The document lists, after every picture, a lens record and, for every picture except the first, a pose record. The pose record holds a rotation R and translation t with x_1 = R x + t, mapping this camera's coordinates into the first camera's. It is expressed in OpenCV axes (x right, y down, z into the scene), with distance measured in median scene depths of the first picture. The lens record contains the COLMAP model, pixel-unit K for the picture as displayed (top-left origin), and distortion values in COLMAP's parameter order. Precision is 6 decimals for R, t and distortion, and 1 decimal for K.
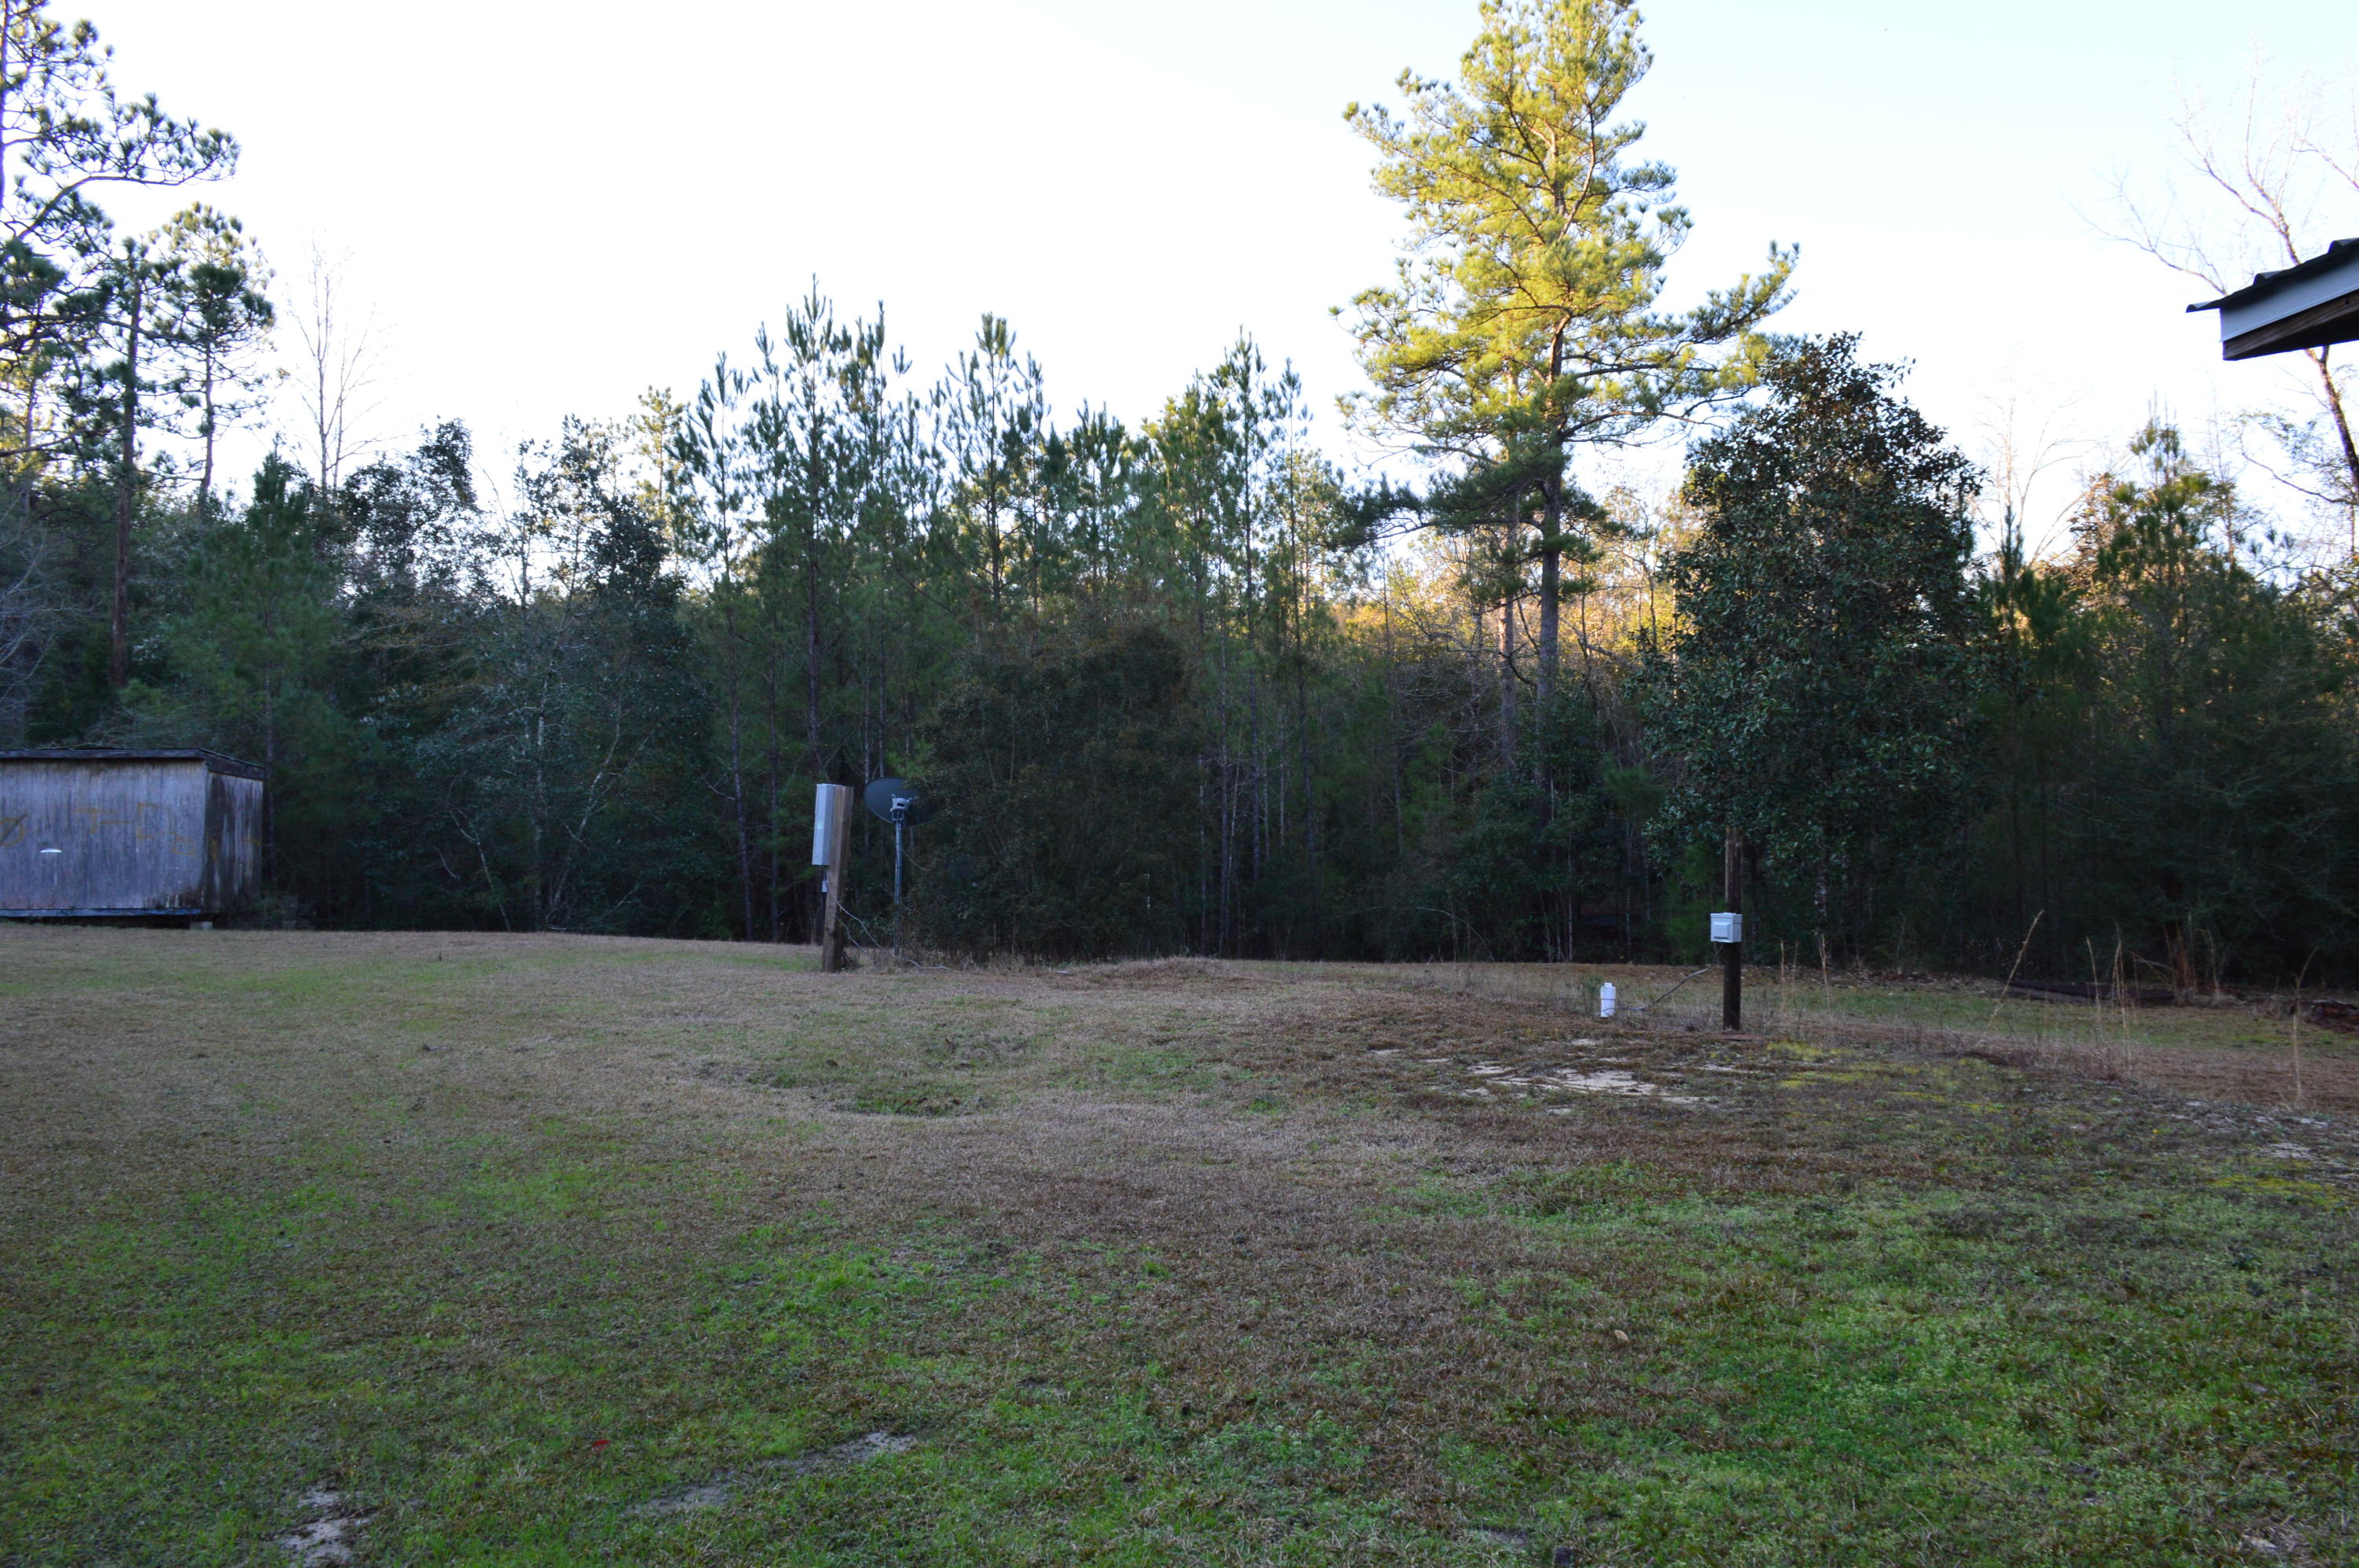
lens RADIAL K [[1833.0, 0, 1183.2], [0, 1833.0, 786.7], [0, 0, 1]] dist [-0.015852, 0.001862]
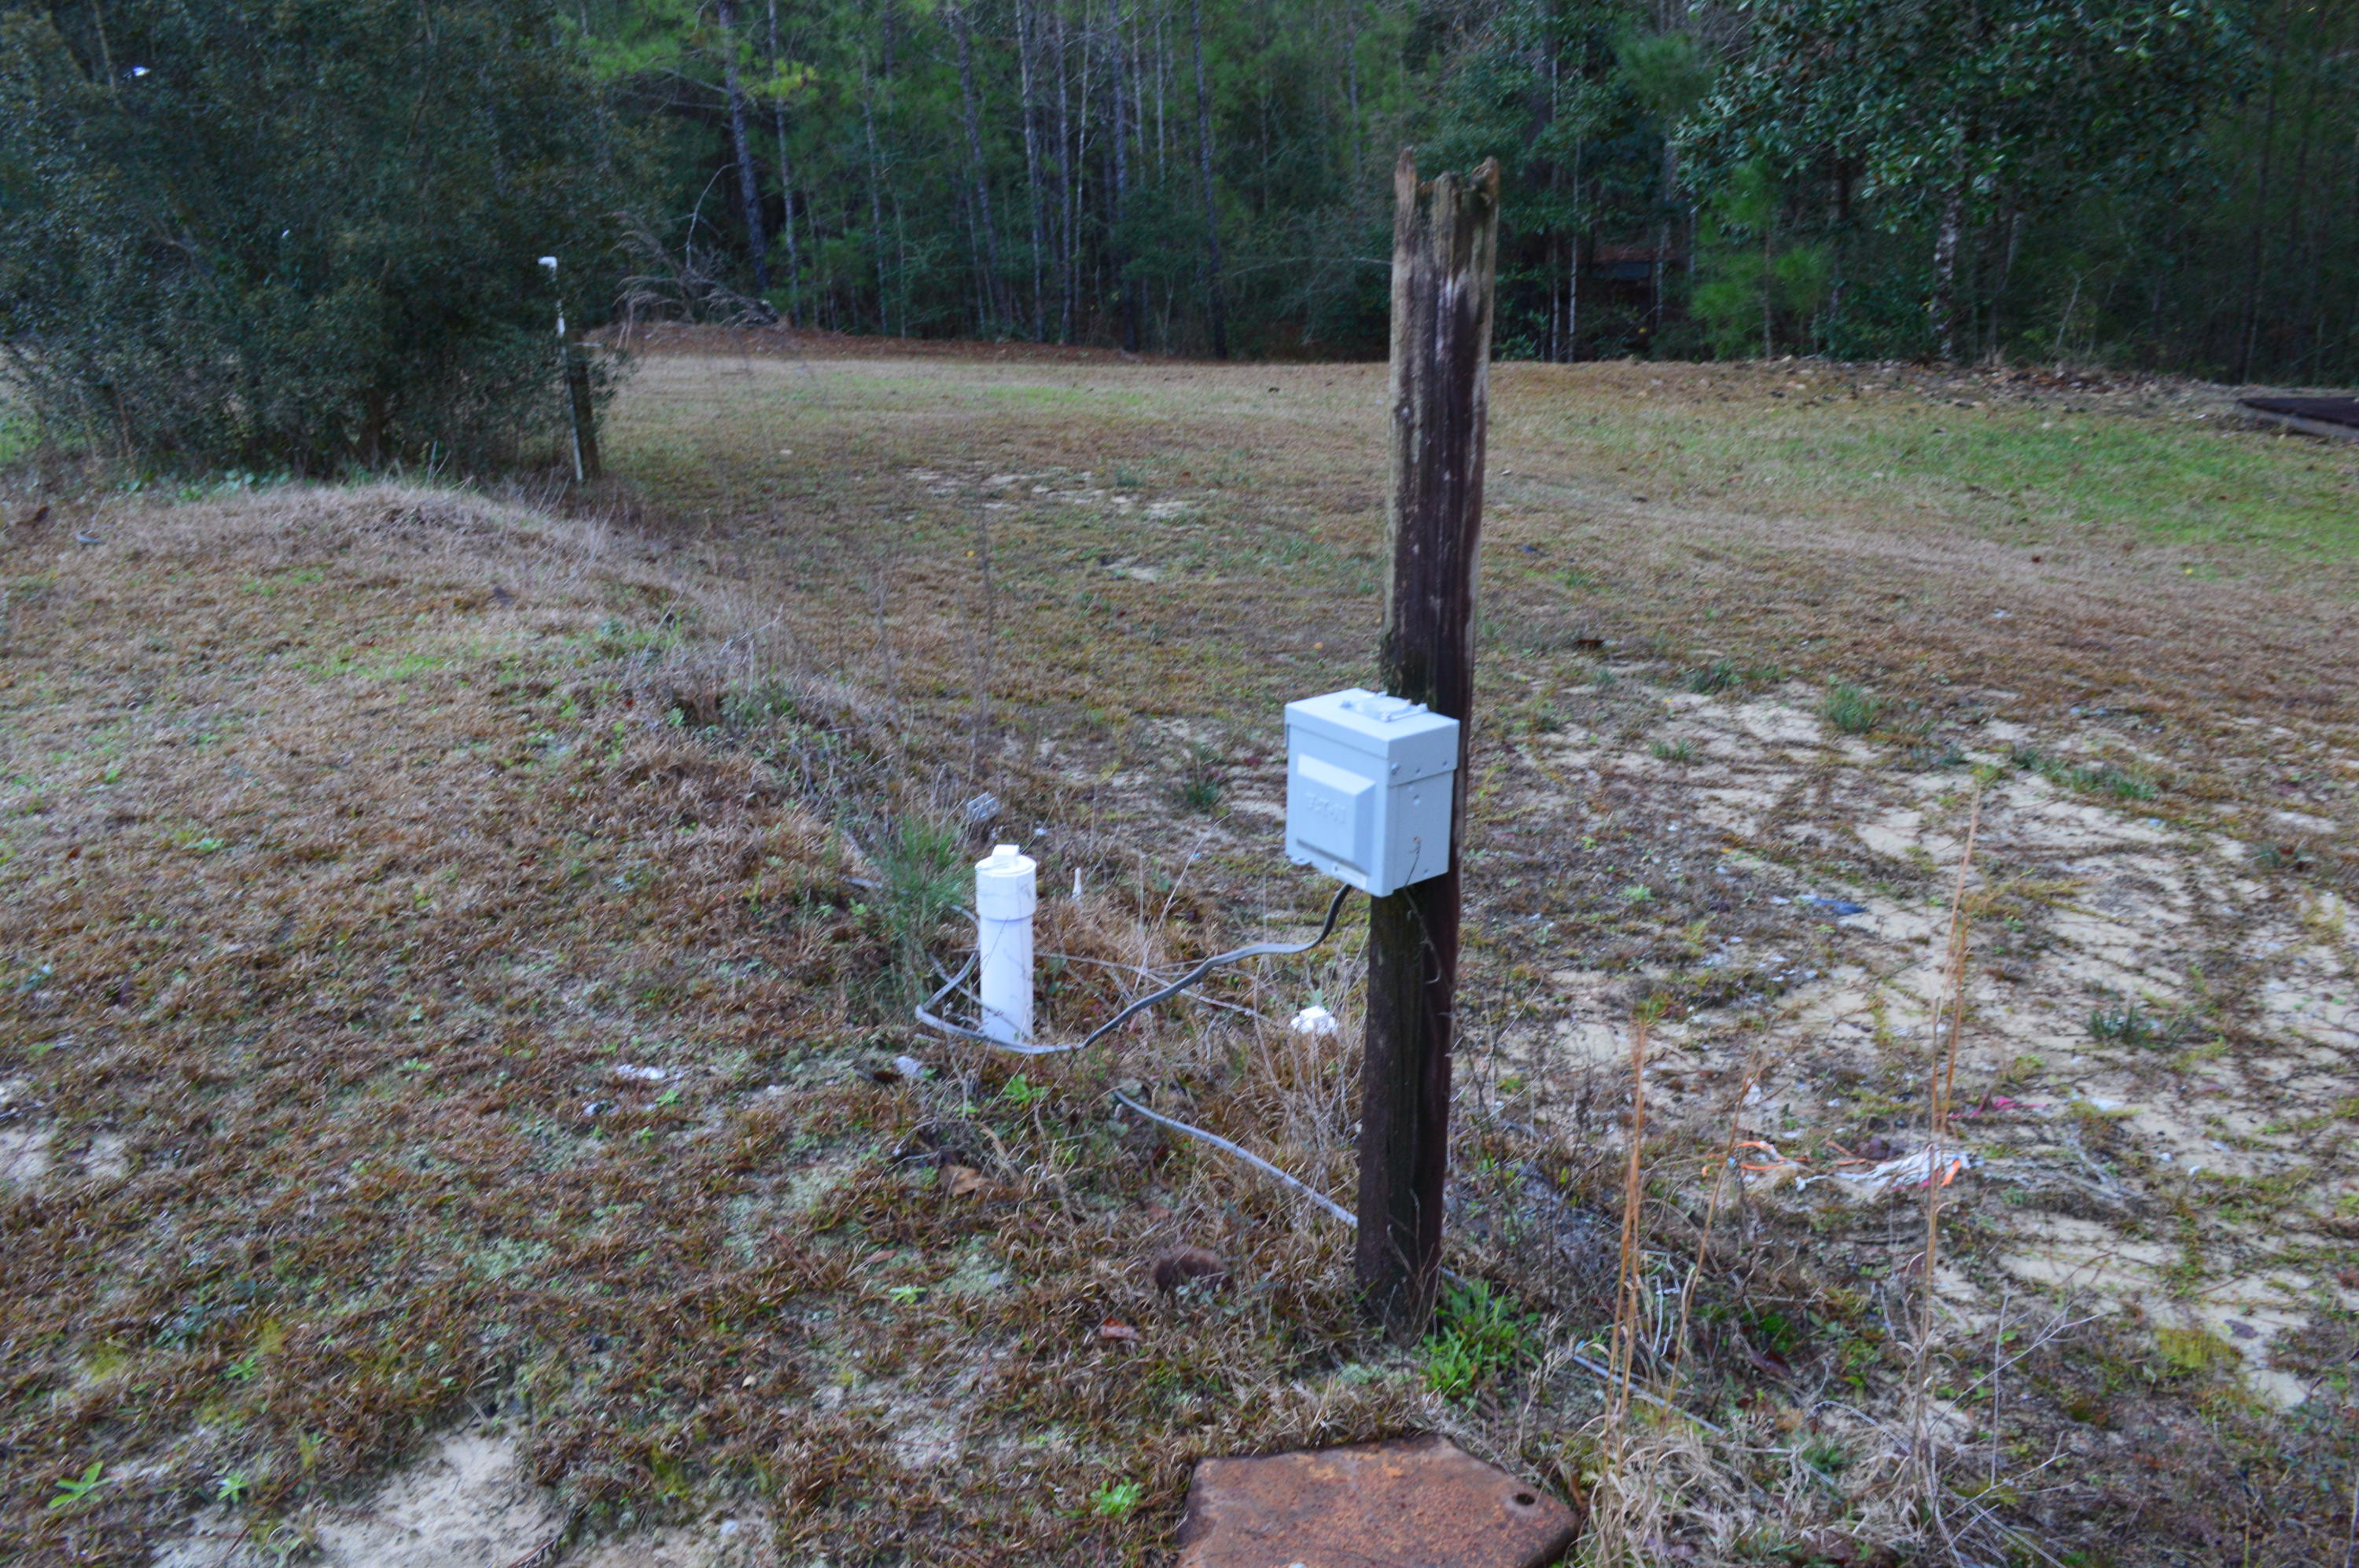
lens RADIAL K [[1833.0, 0, 1173.4], [0, 1833.0, 780.5], [0, 0, 1]] dist [-0.015852, 0.001862]
pose [[0.998694, -0.000292, -0.051093, 0.098187], [0.018292, 0.935748, 0.352195, 0.005395], [0.047708, -0.352669, 0.934531, 0.286305]]
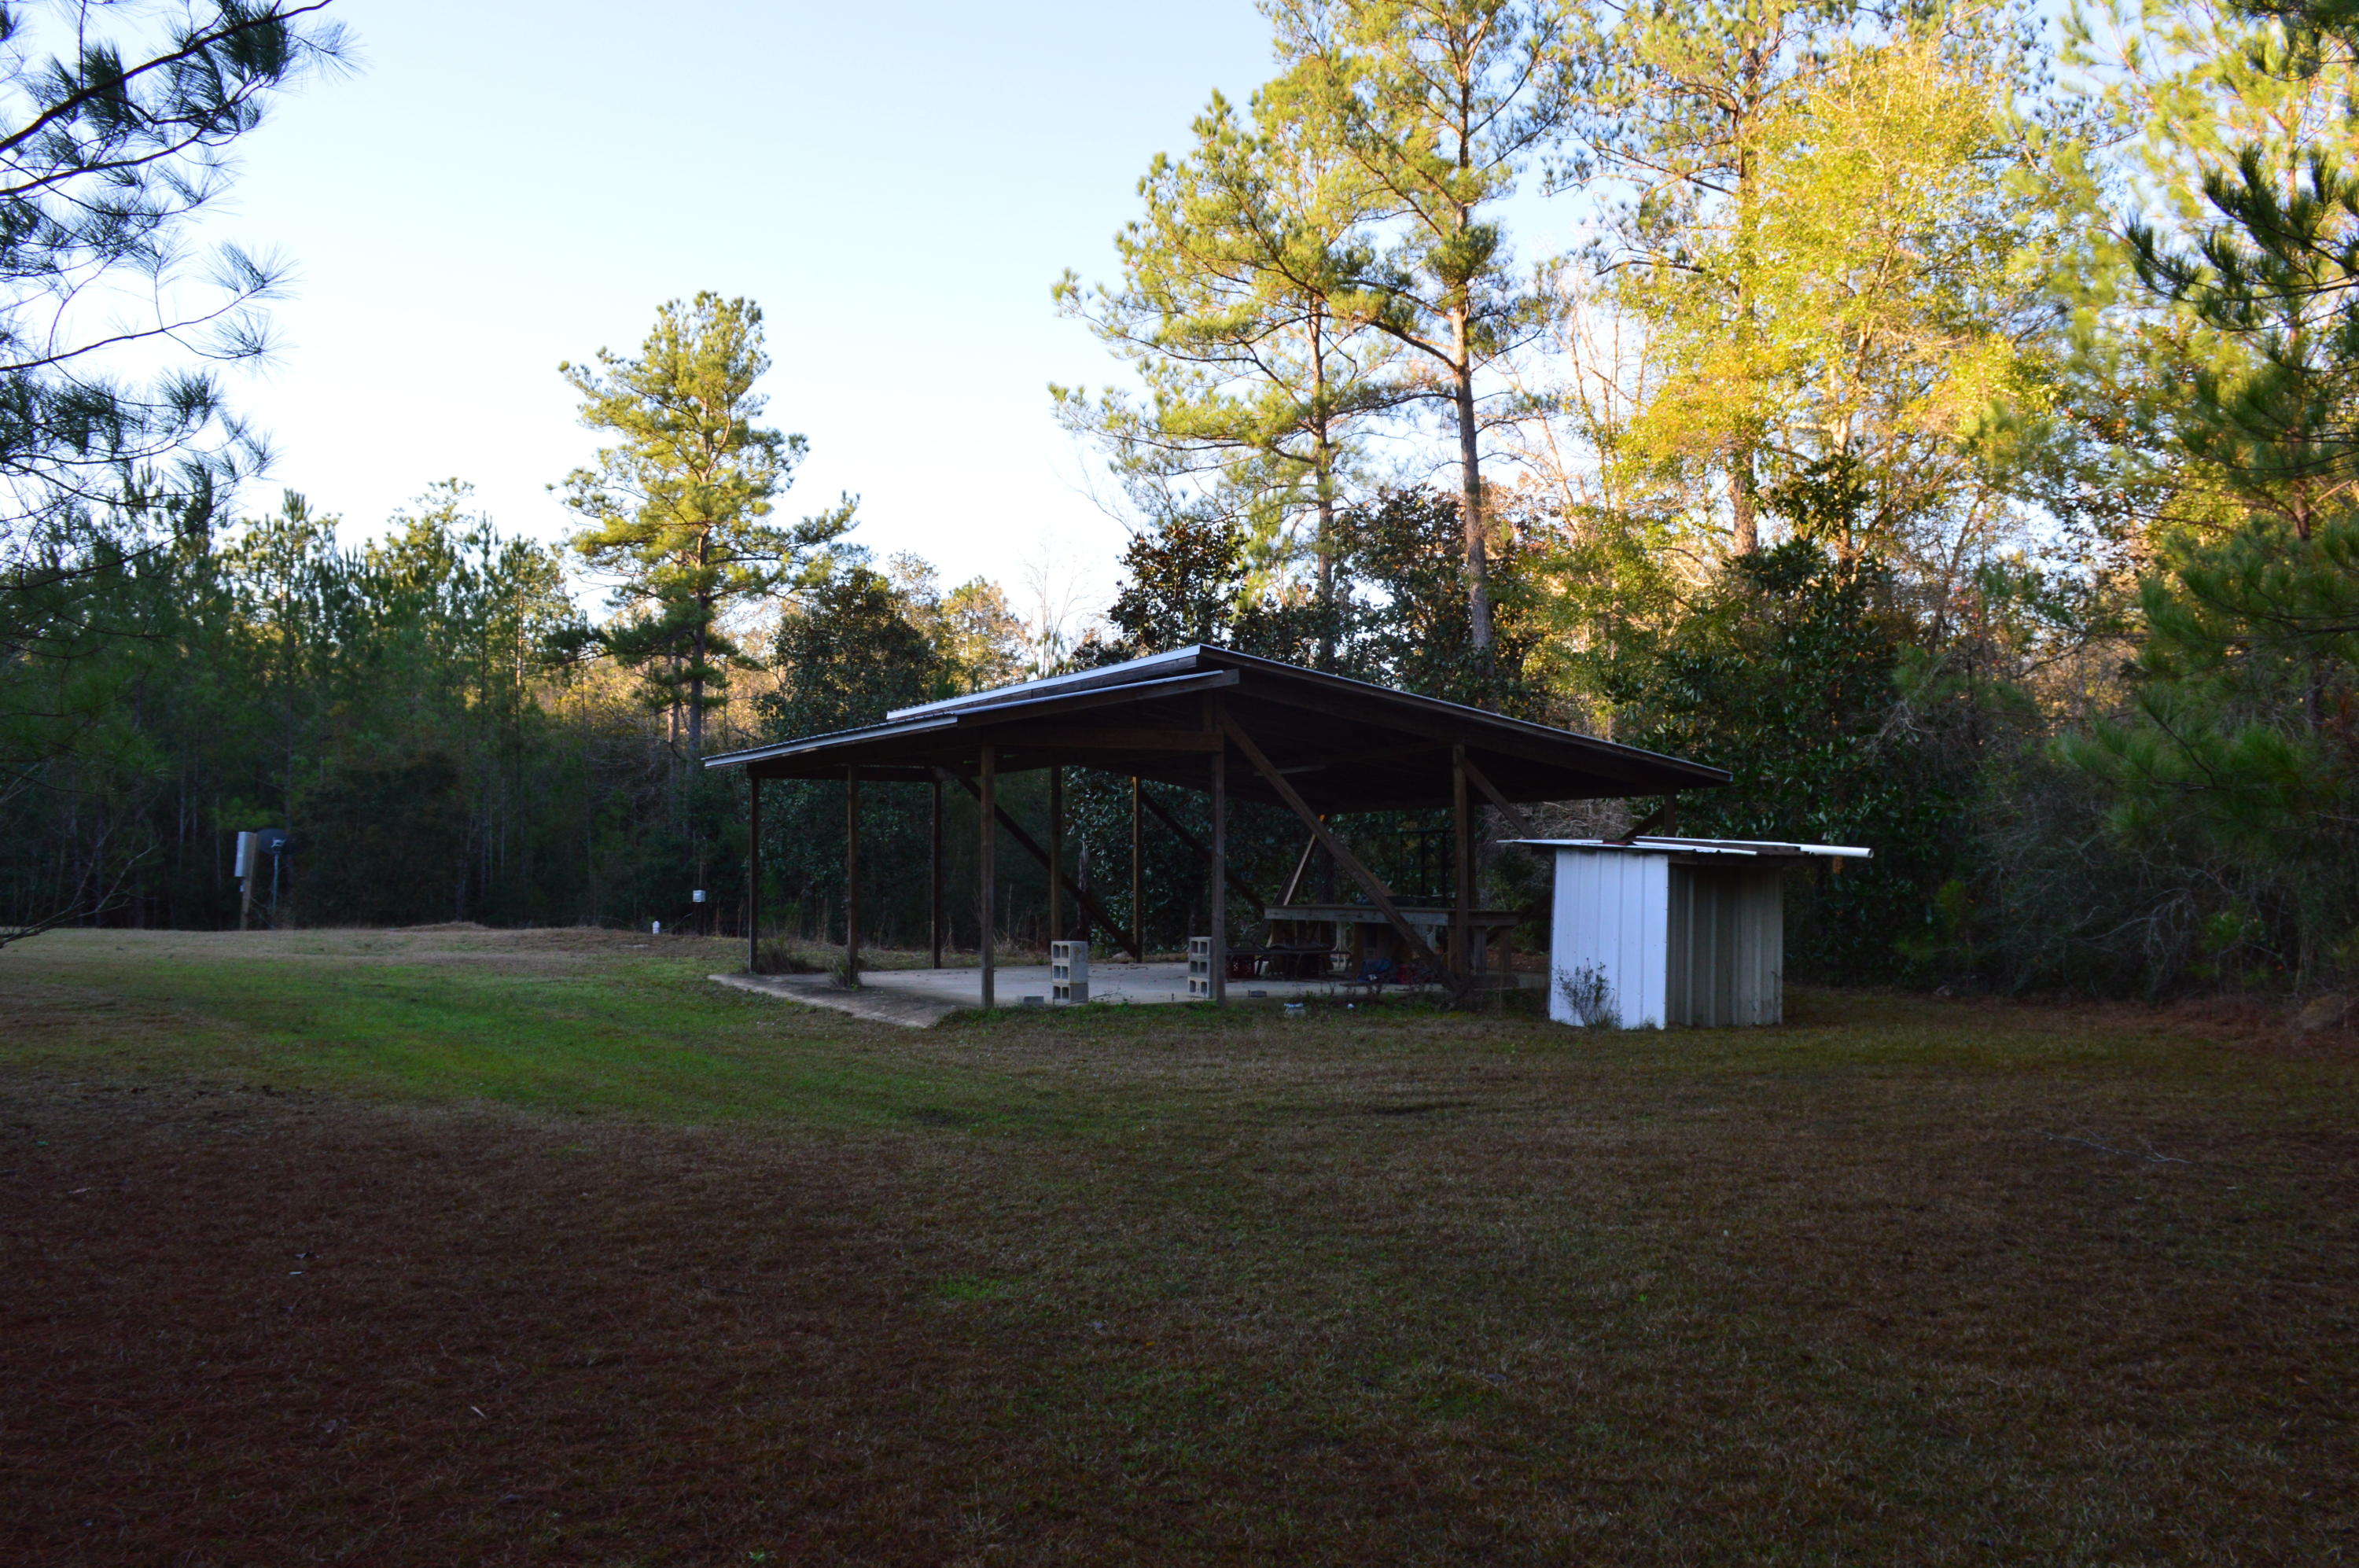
lens RADIAL K [[1833.0, 0, 1198.6], [0, 1833.0, 835.2], [0, 0, 1]] dist [-0.015852, 0.001862]
pose [[0.910202, 0.017072, 0.413812, -0.044484], [-0.019822, 0.999801, 0.002352, -0.011072], [-0.413689, -0.010343, 0.910359, -0.542777]]
